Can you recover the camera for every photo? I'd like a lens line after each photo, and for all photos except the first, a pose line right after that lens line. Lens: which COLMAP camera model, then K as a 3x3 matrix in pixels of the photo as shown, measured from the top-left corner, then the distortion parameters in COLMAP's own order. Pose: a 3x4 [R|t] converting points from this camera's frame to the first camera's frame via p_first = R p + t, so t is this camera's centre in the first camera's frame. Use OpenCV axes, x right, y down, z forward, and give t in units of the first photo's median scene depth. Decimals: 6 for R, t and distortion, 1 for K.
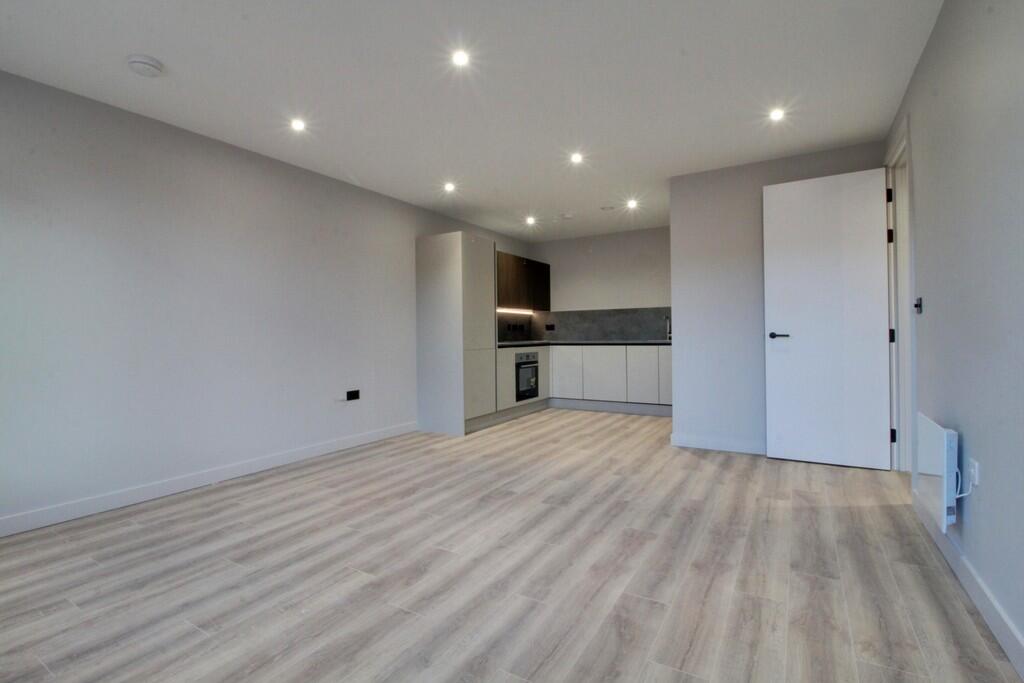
lens RADIAL K [[478.2, 0, 513.9], [0, 478.2, 340.8], [0, 0, 1]] dist [-0.003677, -0.000081]
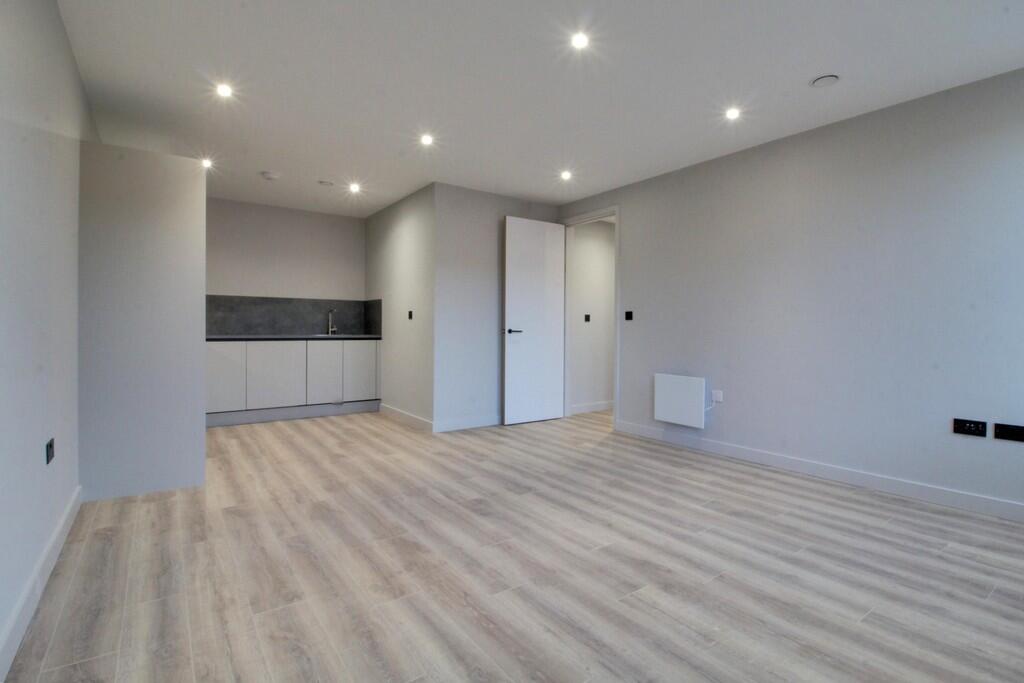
lens RADIAL K [[481.1, 0, 523.0], [0, 481.1, 335.8], [0, 0, 1]] dist [-0.003534, -0.001986]
pose [[0.387894, 0.003083, 0.921699, -0.776671], [-0.001056, 0.999995, -0.002900, 0.005785], [-0.921703, 0.000151, 0.387896, 0.535392]]
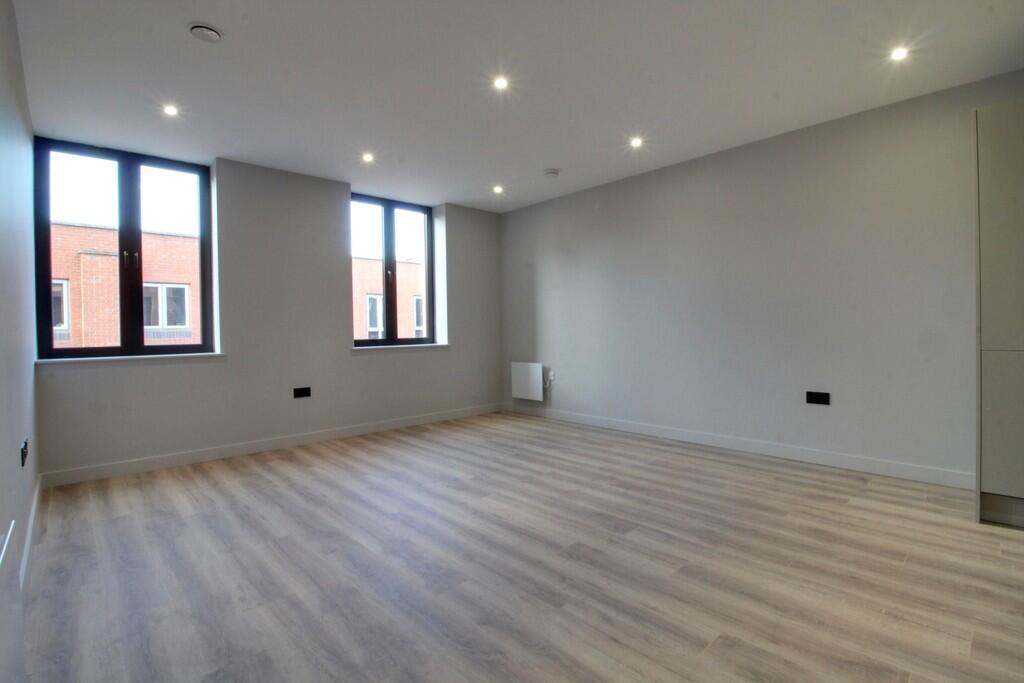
lens RADIAL K [[481.1, 0, 509.4], [0, 481.1, 334.5], [0, 0, 1]] dist [-0.003534, -0.001986]
pose [[-0.288876, 0.029939, -0.956898, 0.736908], [0.009571, 0.999551, 0.028384, -0.021145], [0.957319, -0.000959, -0.289033, 0.995094]]
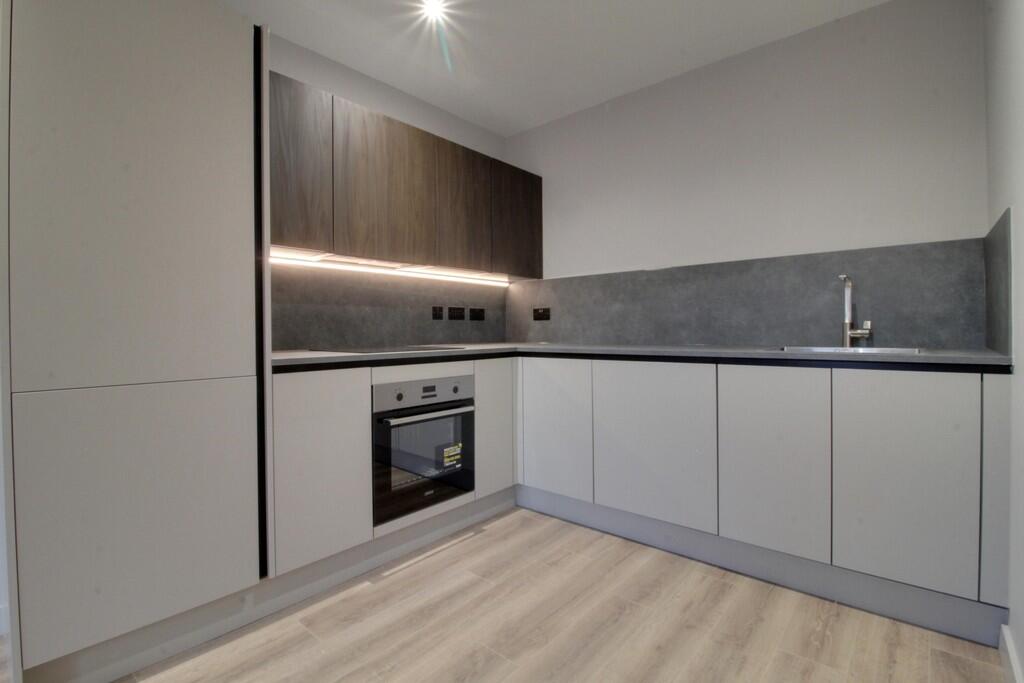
lens RADIAL K [[478.2, 0, 512.0], [0, 478.2, 334.0], [0, 0, 1]] dist [-0.003677, -0.000081]
pose [[0.981960, 0.004445, -0.189038, 0.294307], [-0.005020, 0.999984, -0.002561, -0.017060], [0.189024, 0.003464, 0.981966, 1.203473]]
